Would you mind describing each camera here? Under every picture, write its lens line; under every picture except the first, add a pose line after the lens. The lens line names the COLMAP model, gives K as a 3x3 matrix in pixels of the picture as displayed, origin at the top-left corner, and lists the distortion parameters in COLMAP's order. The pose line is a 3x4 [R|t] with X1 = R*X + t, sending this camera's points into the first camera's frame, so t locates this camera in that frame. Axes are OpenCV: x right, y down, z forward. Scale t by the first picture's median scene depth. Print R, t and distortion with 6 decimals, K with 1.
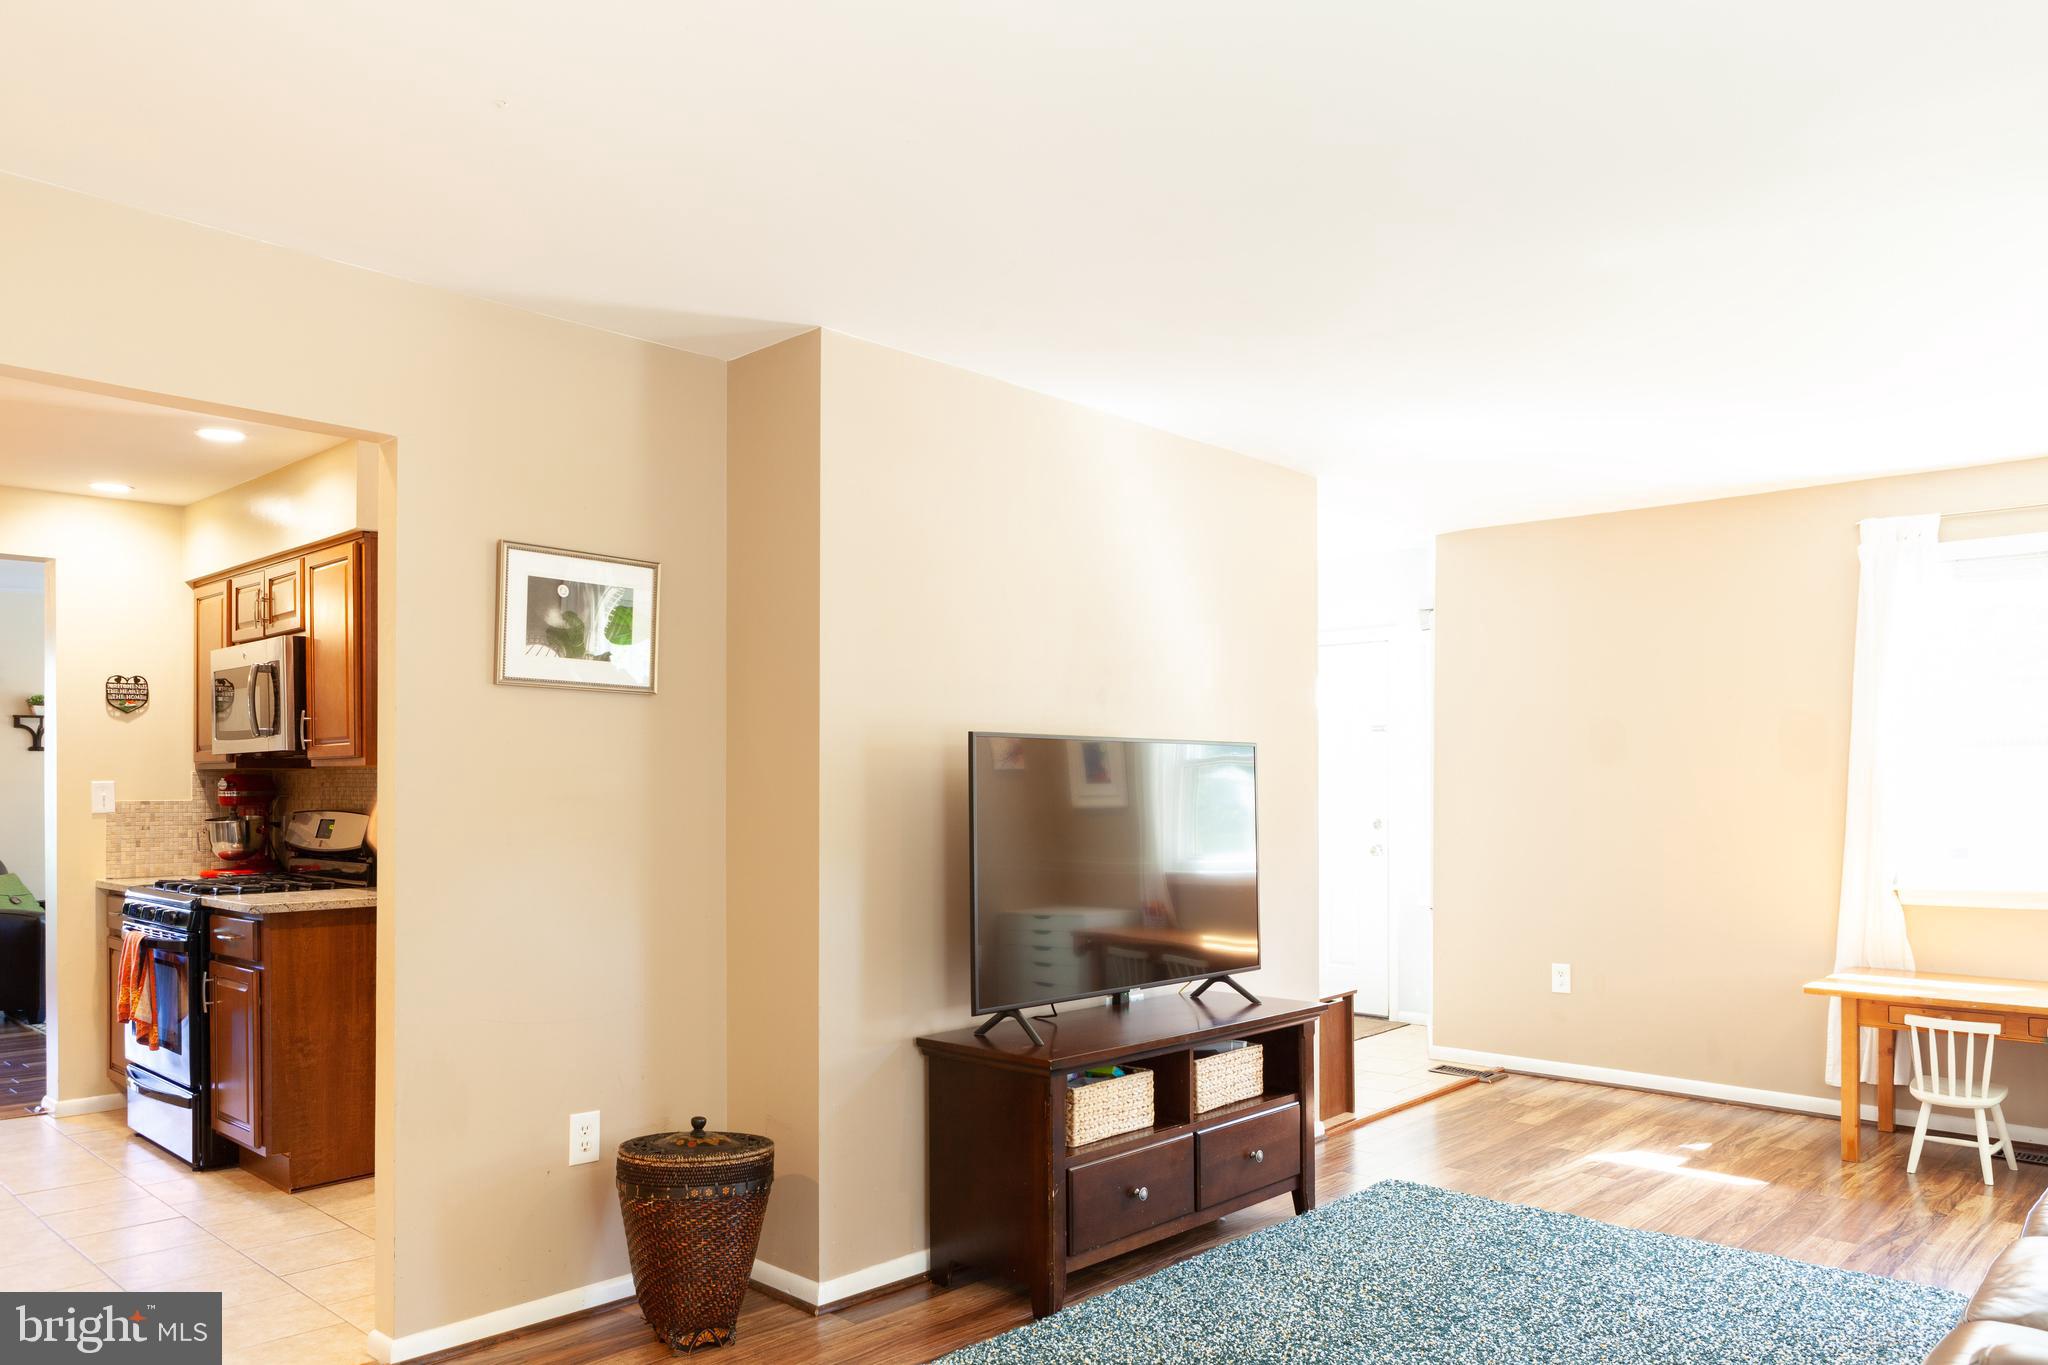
lens RADIAL K [[1442.6, 0, 1021.0], [0, 1442.6, 778.3], [0, 0, 1]] dist [0.001589, 0.002110]
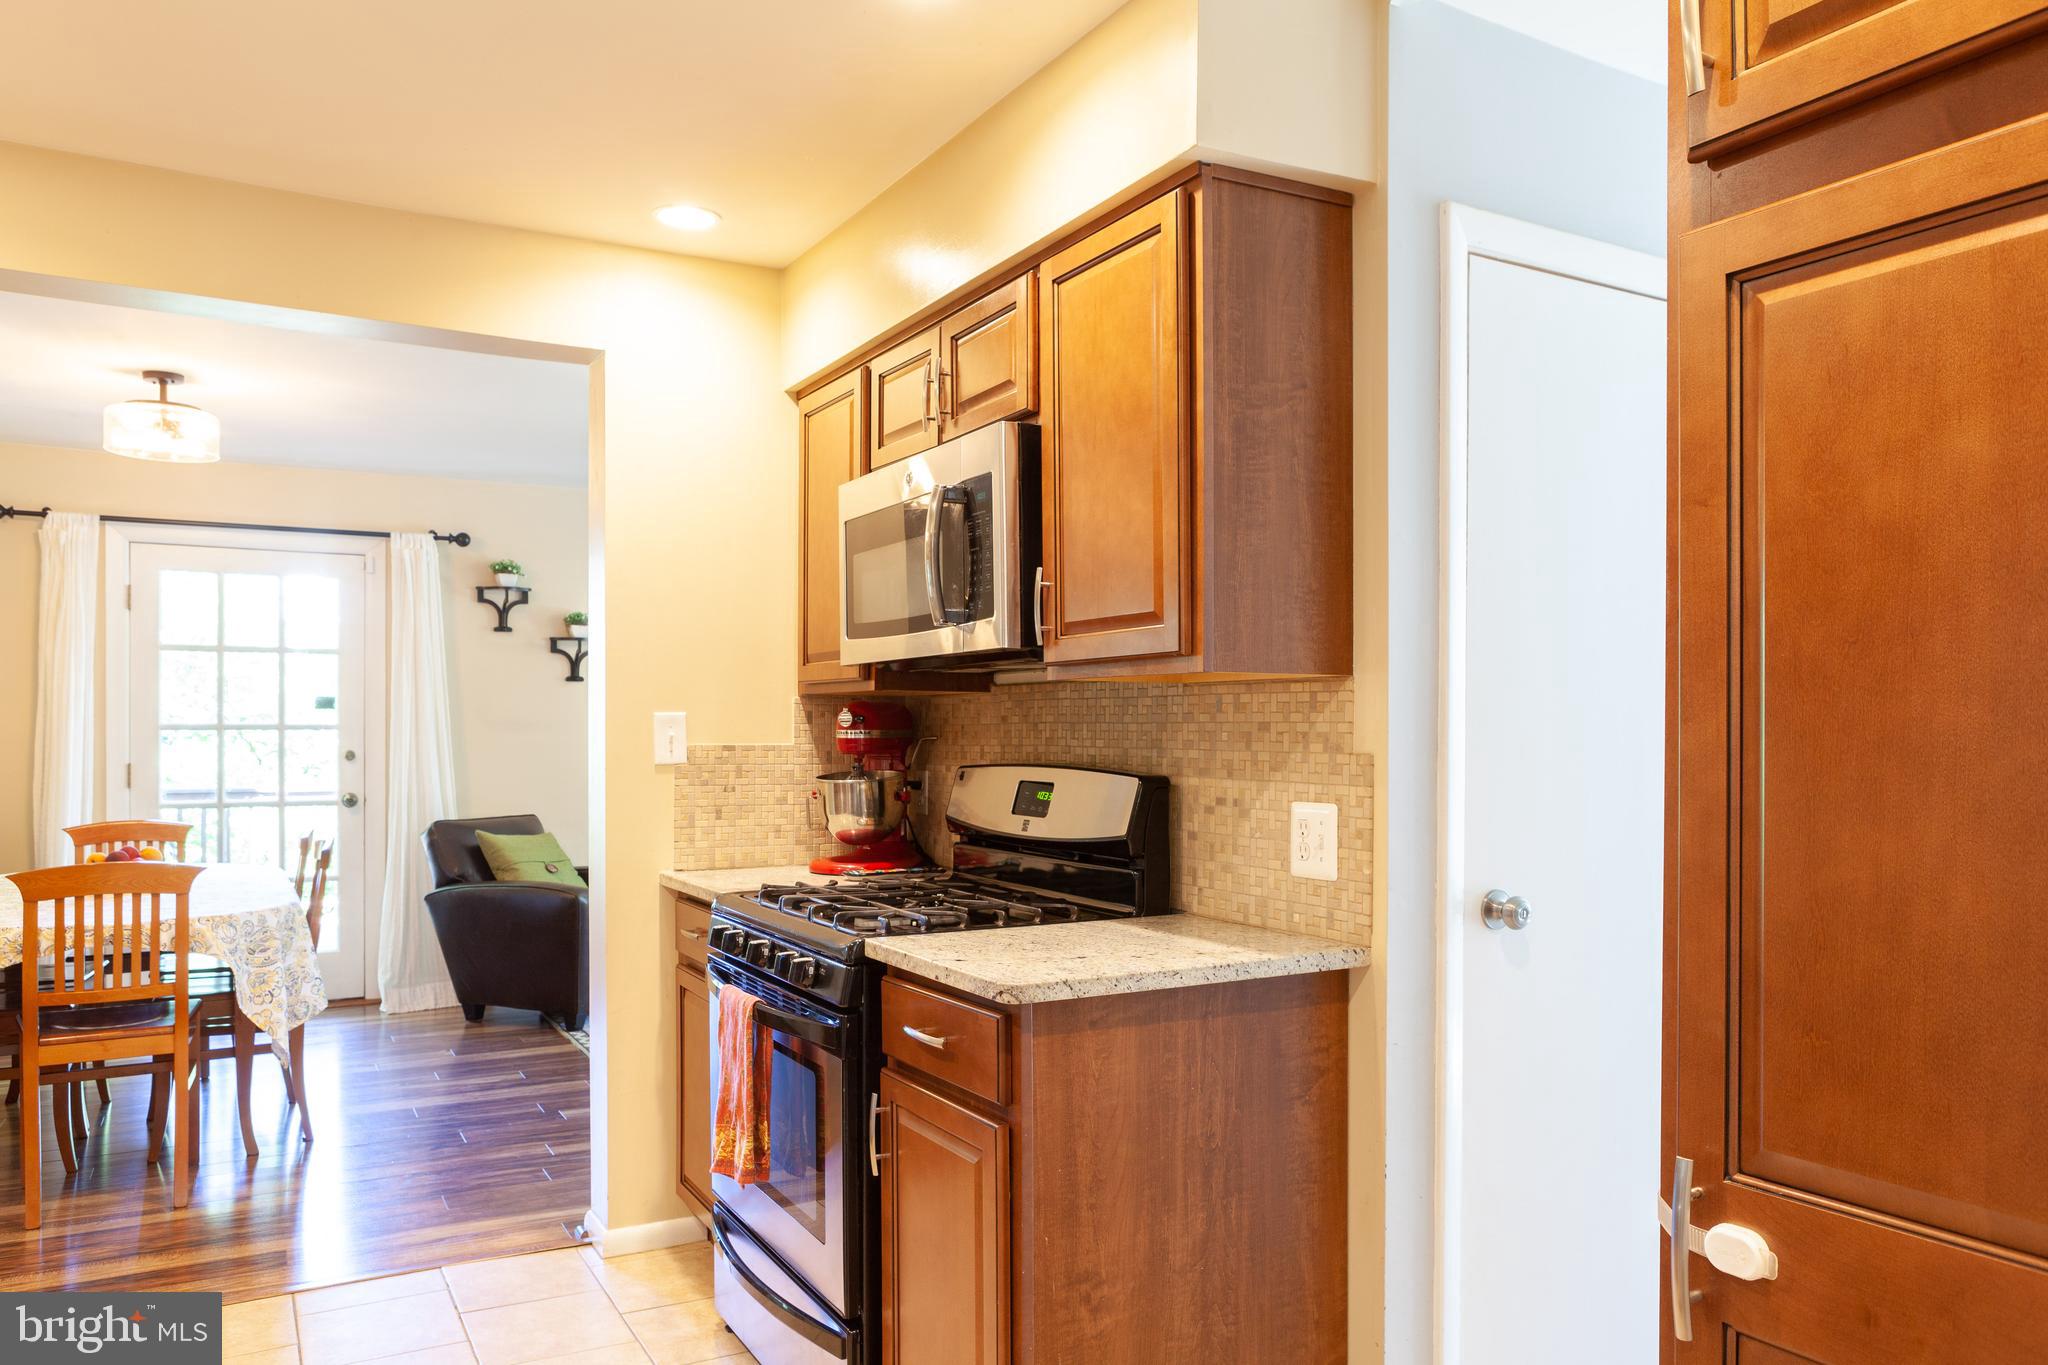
lens RADIAL K [[1443.9, 0, 1032.8], [0, 1443.9, 739.5], [0, 0, 1]] dist [-0.005752, 0.002202]
pose [[0.958350, 0.005906, -0.285534, -0.310693], [-0.003110, 0.999943, 0.010246, 0.006733], [0.285578, -0.008931, 0.958314, 0.452776]]
